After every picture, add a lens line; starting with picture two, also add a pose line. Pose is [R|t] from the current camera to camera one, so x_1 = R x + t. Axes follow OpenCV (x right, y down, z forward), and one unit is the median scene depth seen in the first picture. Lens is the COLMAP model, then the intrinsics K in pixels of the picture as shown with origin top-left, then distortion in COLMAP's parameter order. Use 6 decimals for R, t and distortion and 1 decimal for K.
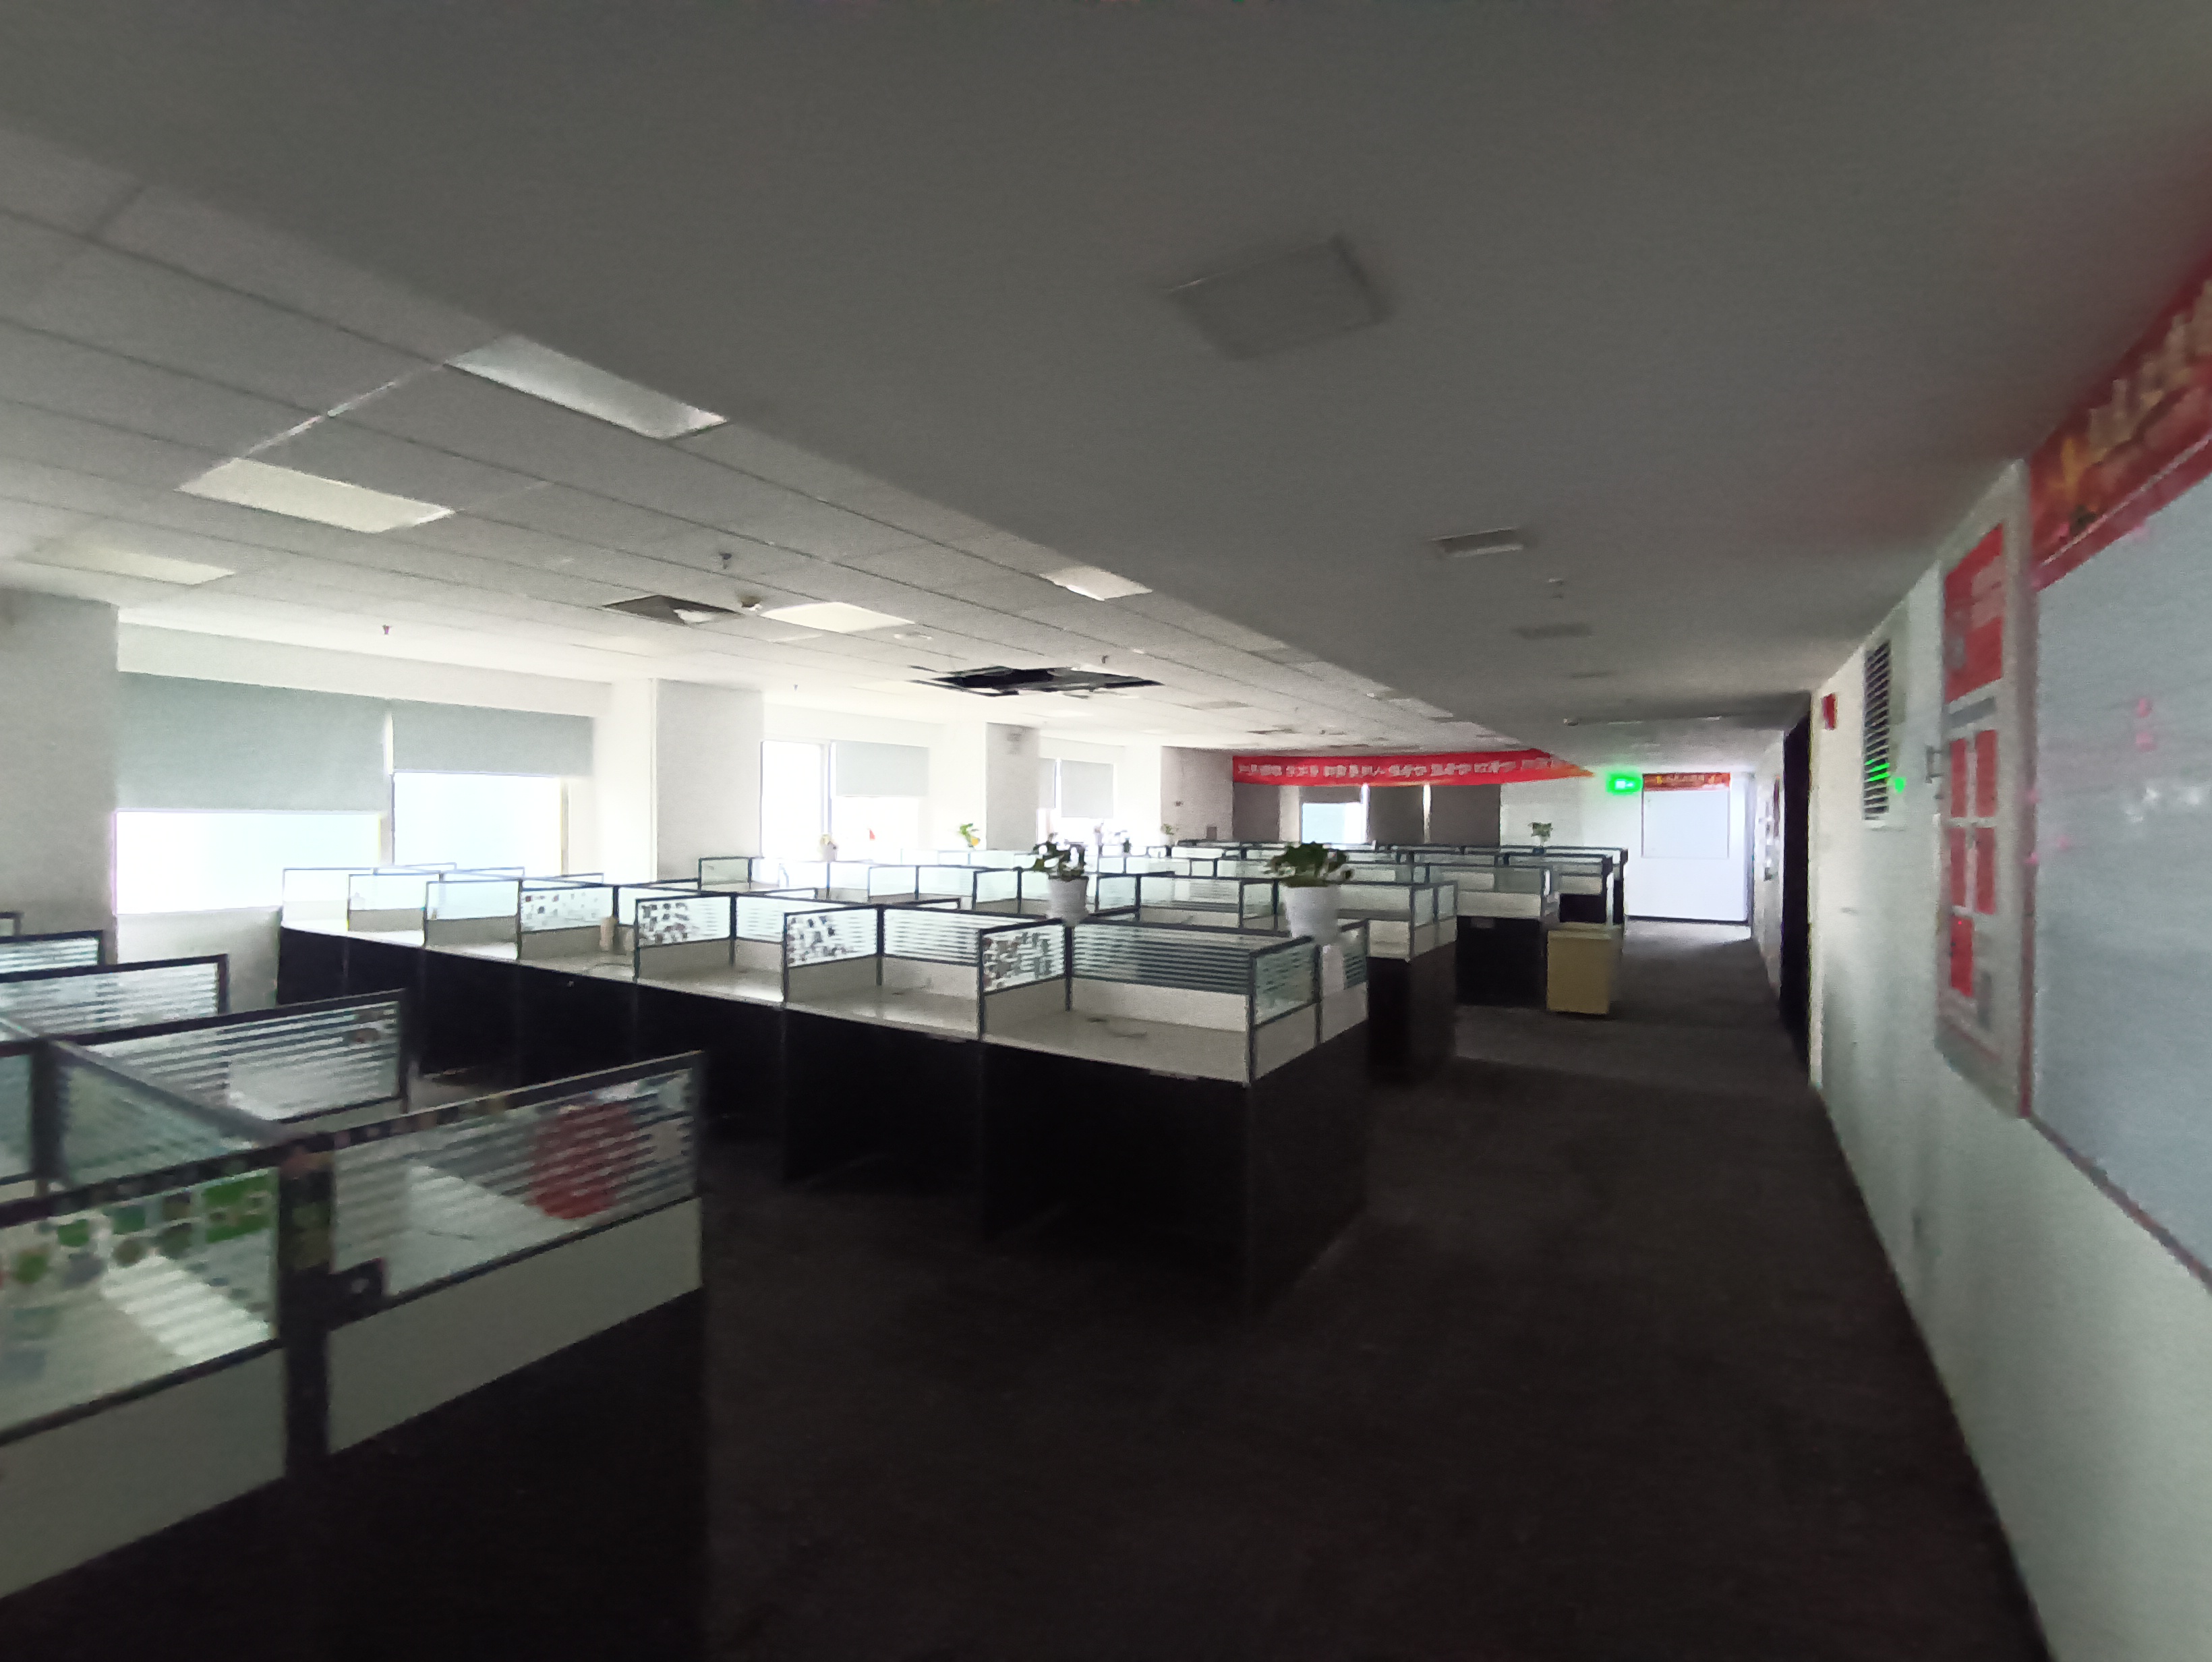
lens RADIAL K [[997.7, 0, 1106.0], [0, 997.7, 831.0], [0, 0, 1]] dist [-0.025935, 0.017128]
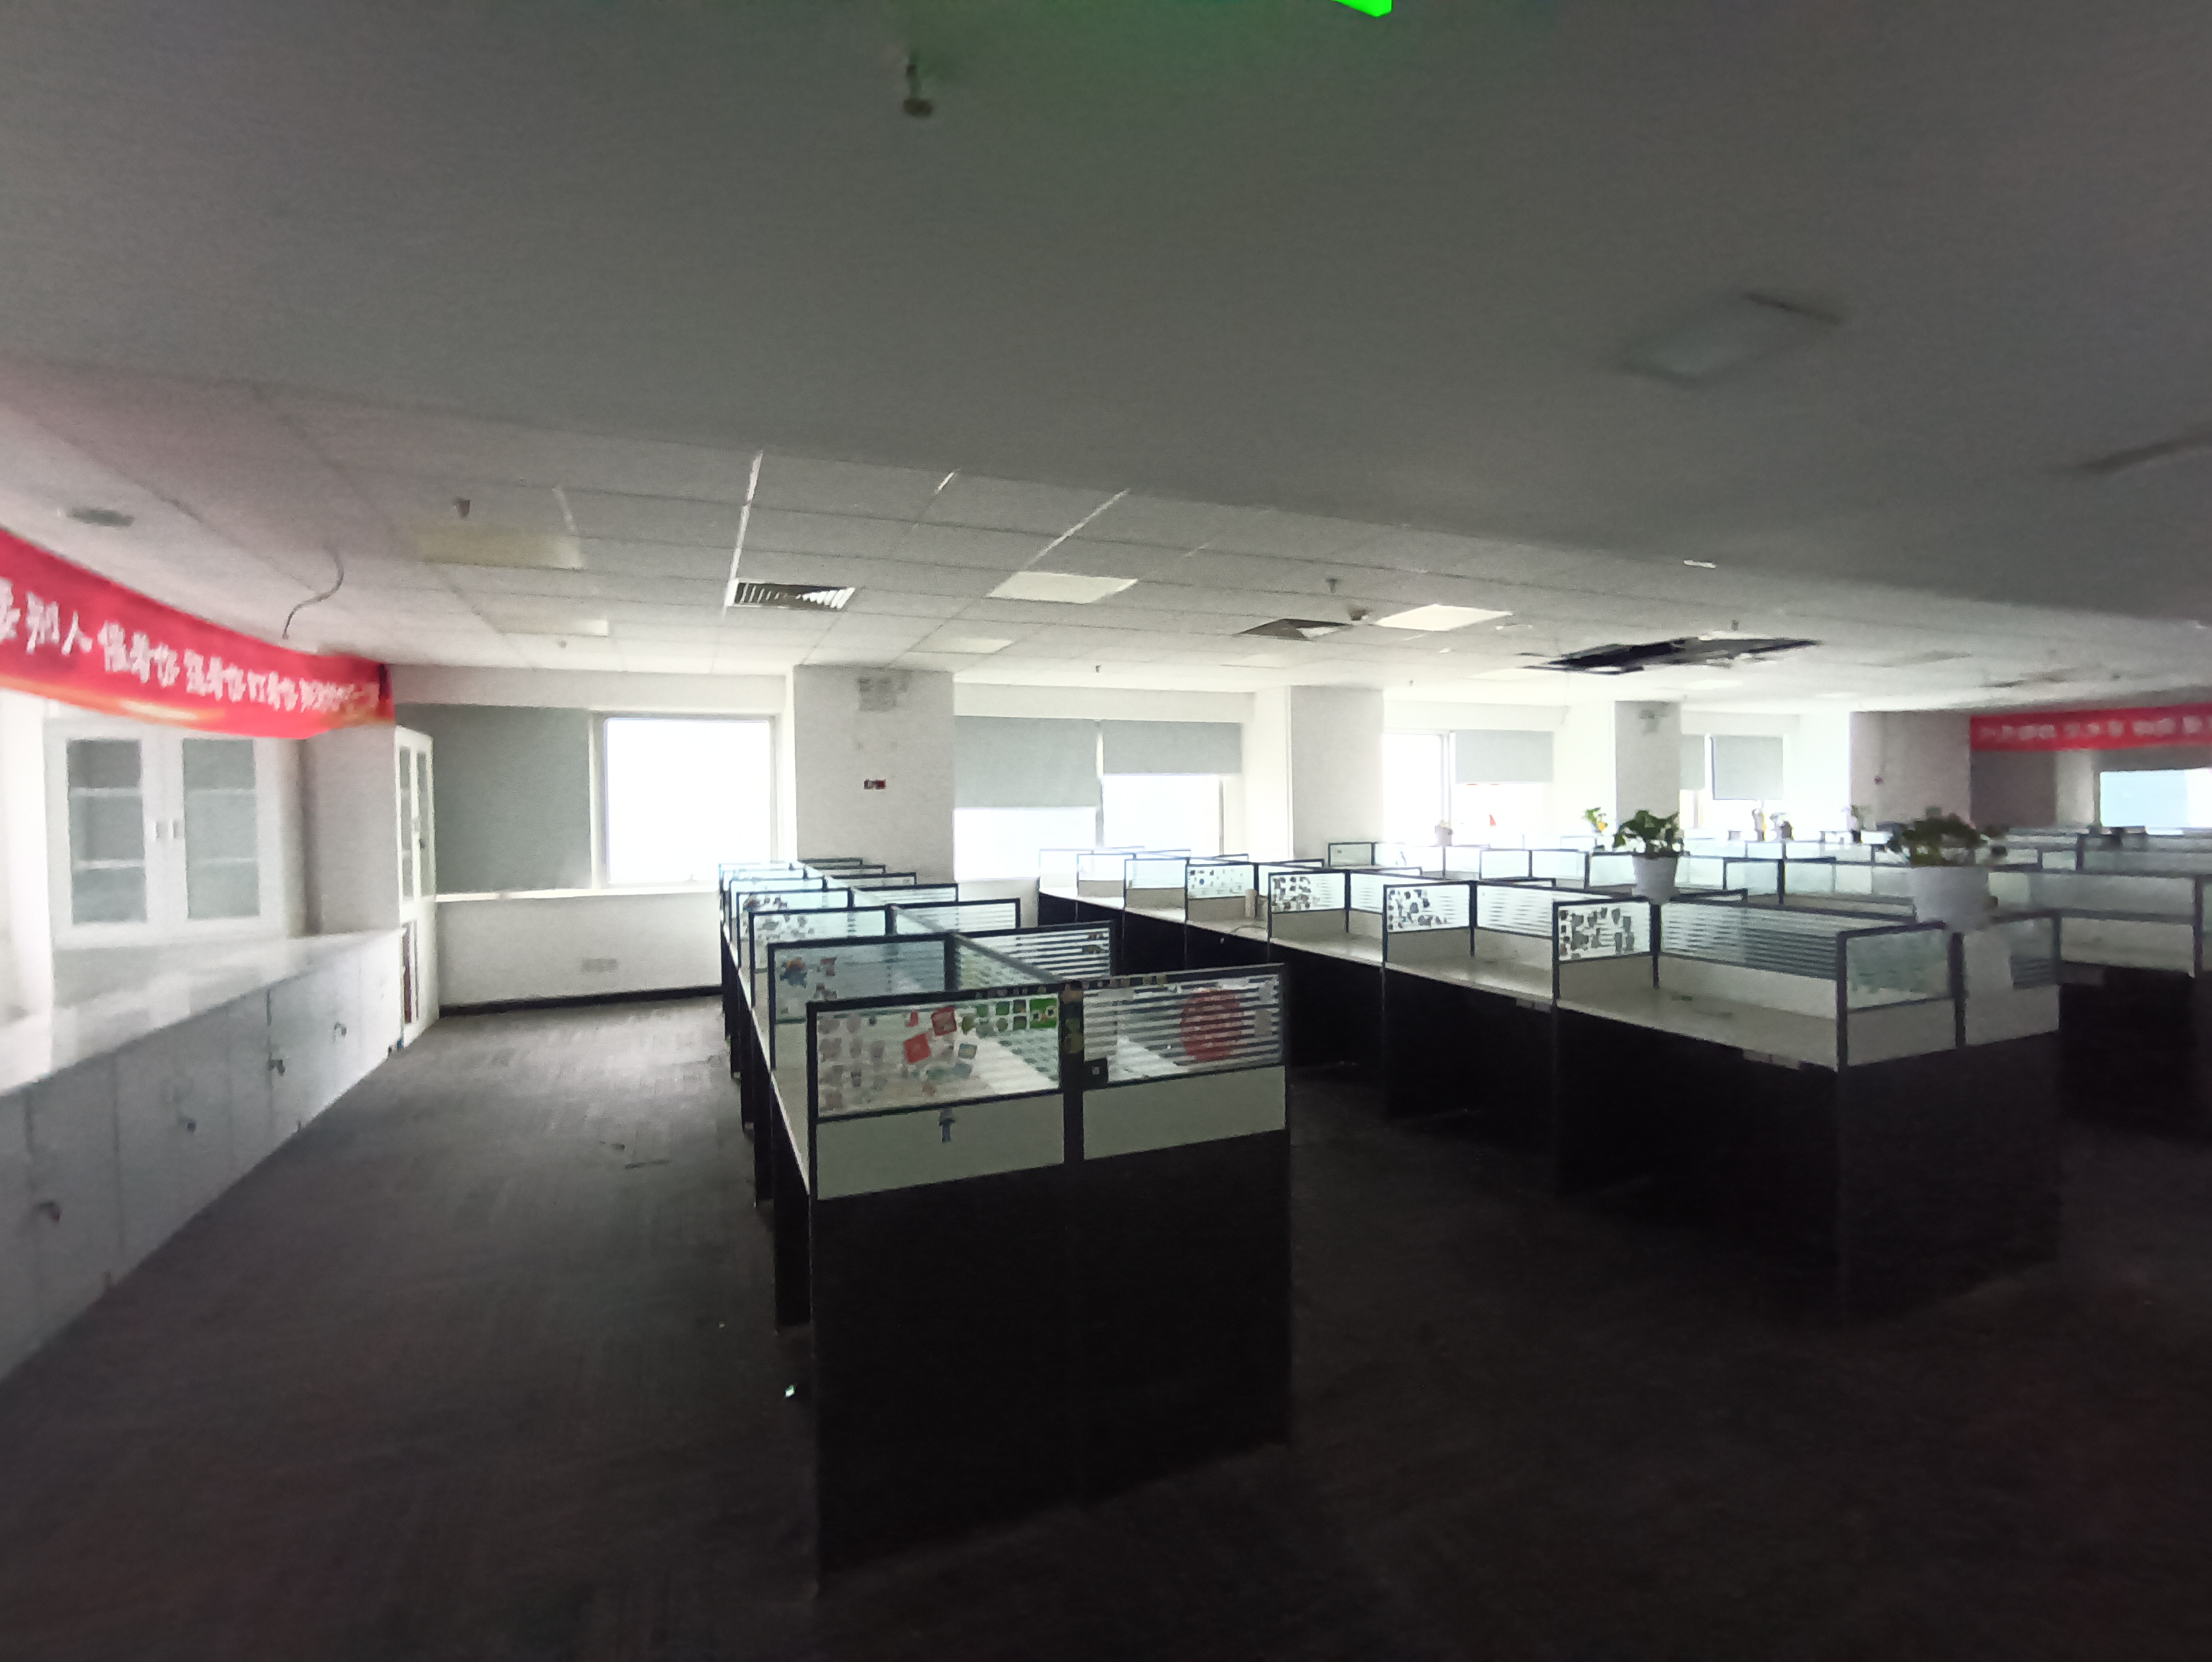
lens RADIAL K [[997.7, 0, 1106.0], [0, 997.7, 831.0], [0, 0, 1]] dist [-0.025935, 0.017128]
pose [[0.813657, -0.004896, -0.581324, 0.072791], [0.010953, 0.999916, 0.006908, 0.006510], [0.581242, -0.011988, 0.813643, -0.106766]]
